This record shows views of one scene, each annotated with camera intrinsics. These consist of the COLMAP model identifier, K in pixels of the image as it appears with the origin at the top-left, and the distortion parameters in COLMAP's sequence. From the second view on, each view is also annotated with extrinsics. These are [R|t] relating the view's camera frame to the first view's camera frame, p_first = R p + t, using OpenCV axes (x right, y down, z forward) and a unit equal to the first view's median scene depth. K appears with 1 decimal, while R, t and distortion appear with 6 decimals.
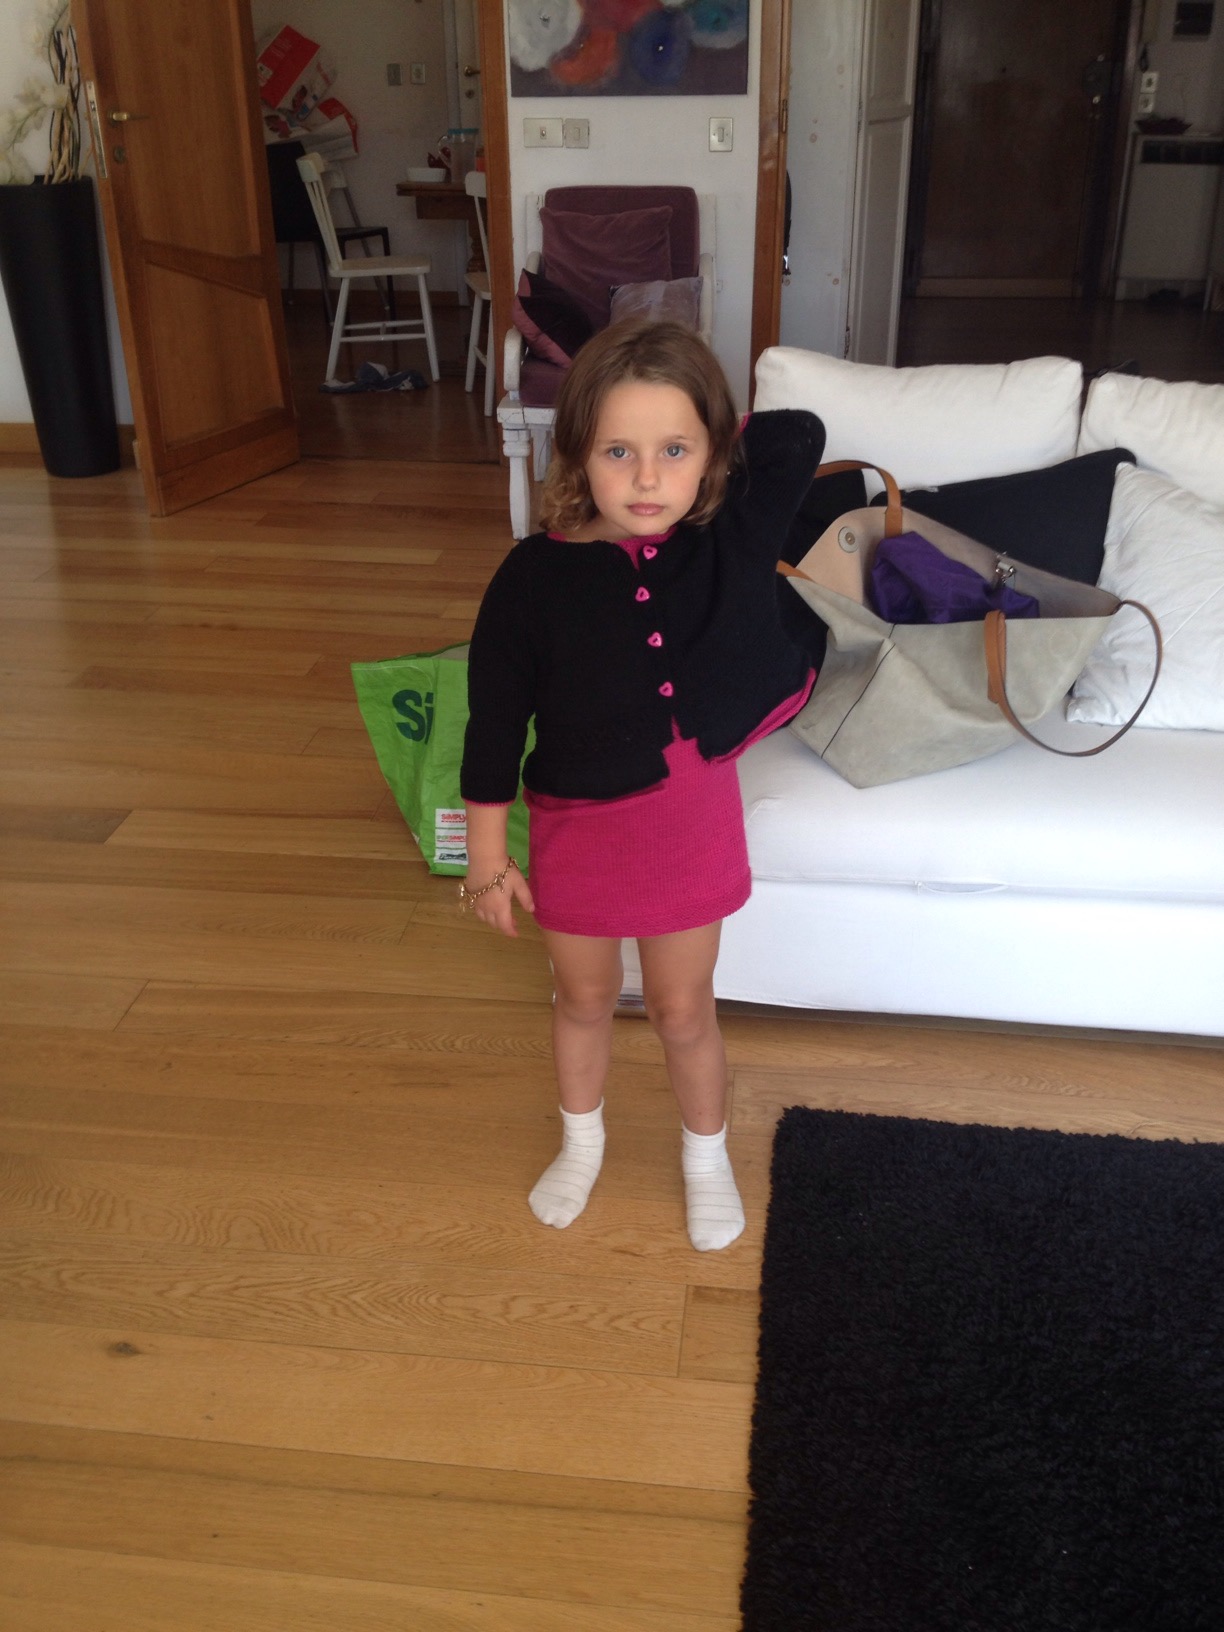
lens RADIAL K [[1606.8, 0, 609.7], [0, 1606.8, 816.7], [0, 0, 1]] dist [0.012741, -0.086916]
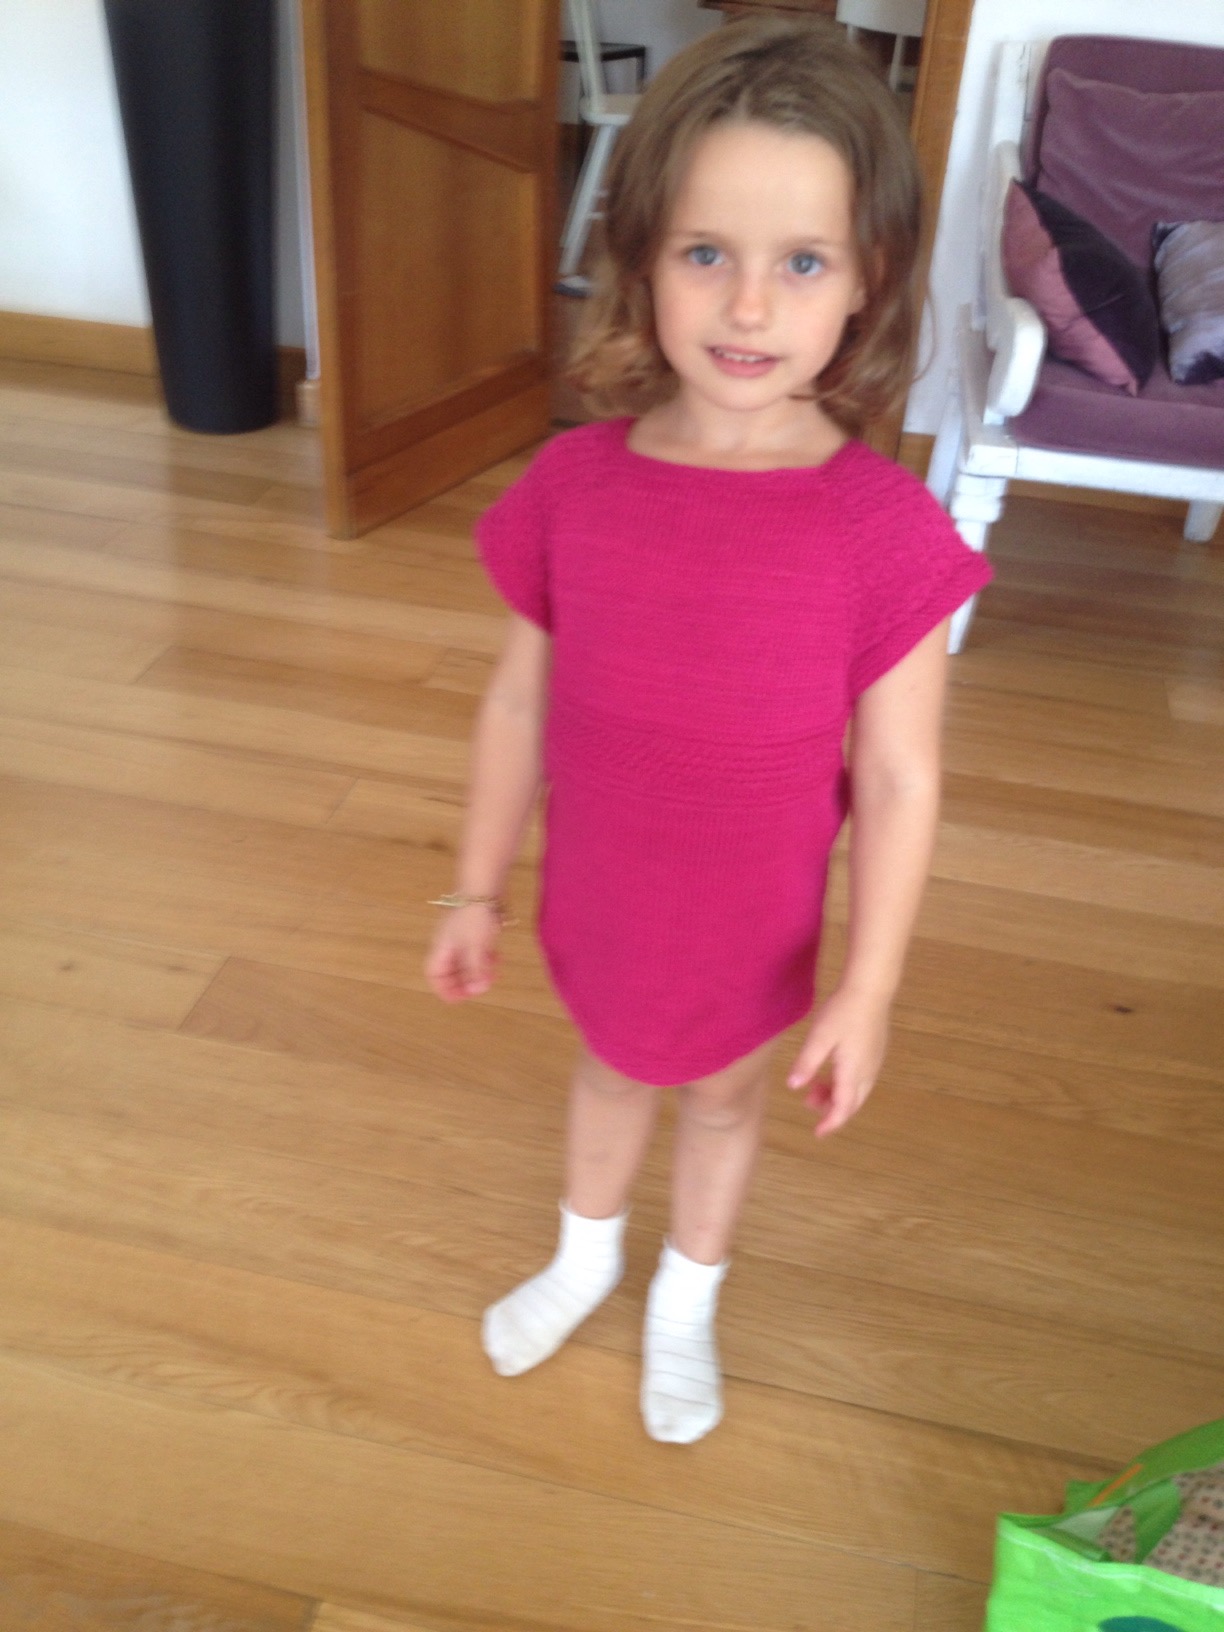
lens RADIAL K [[1606.8, 0, 609.7], [0, 1606.8, 816.7], [0, 0, 1]] dist [0.012741, -0.086916]
pose [[0.993398, 0.107315, -0.040557, -0.147362], [-0.102550, 0.989128, 0.105405, -0.160944], [0.051428, -0.100550, 0.993602, 0.401724]]
